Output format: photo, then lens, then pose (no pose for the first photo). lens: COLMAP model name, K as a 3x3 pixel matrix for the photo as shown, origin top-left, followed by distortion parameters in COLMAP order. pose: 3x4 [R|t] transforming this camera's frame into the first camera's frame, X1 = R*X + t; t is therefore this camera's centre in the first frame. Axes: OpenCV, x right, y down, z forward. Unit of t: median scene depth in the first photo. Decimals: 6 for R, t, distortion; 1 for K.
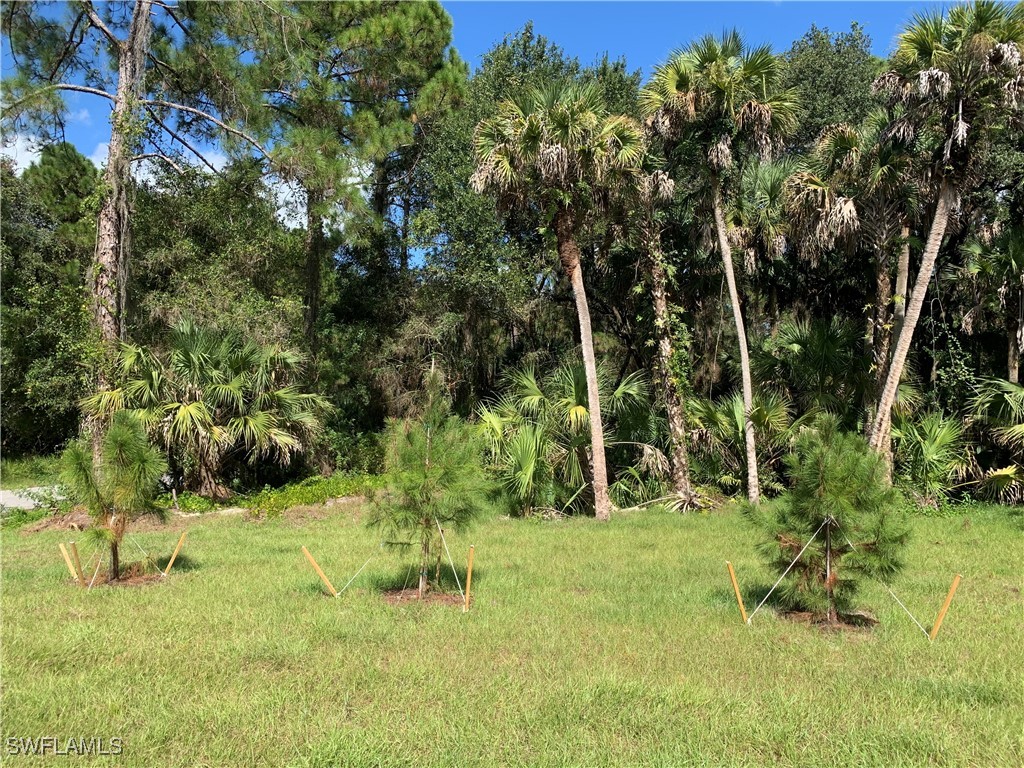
lens RADIAL K [[785.6, 0, 512.0], [0, 785.6, 384.0], [0, 0, 1]] dist [0.062417, -0.007689]
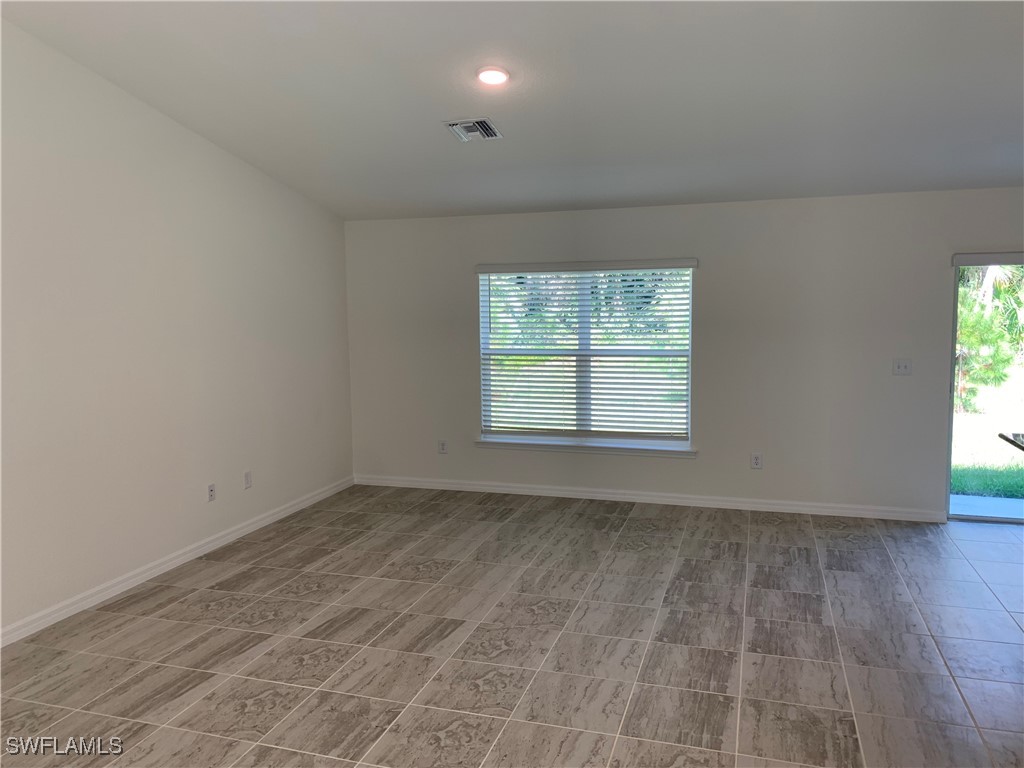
lens RADIAL K [[785.6, 0, 512.0], [0, 785.6, 384.0], [0, 0, 1]] dist [0.062417, -0.007689]
pose [[0.996762, -0.017209, -0.078540, -0.401940], [0.028148, 0.989697, 0.140383, -0.022241], [0.075315, -0.142140, 0.986977, -0.717569]]
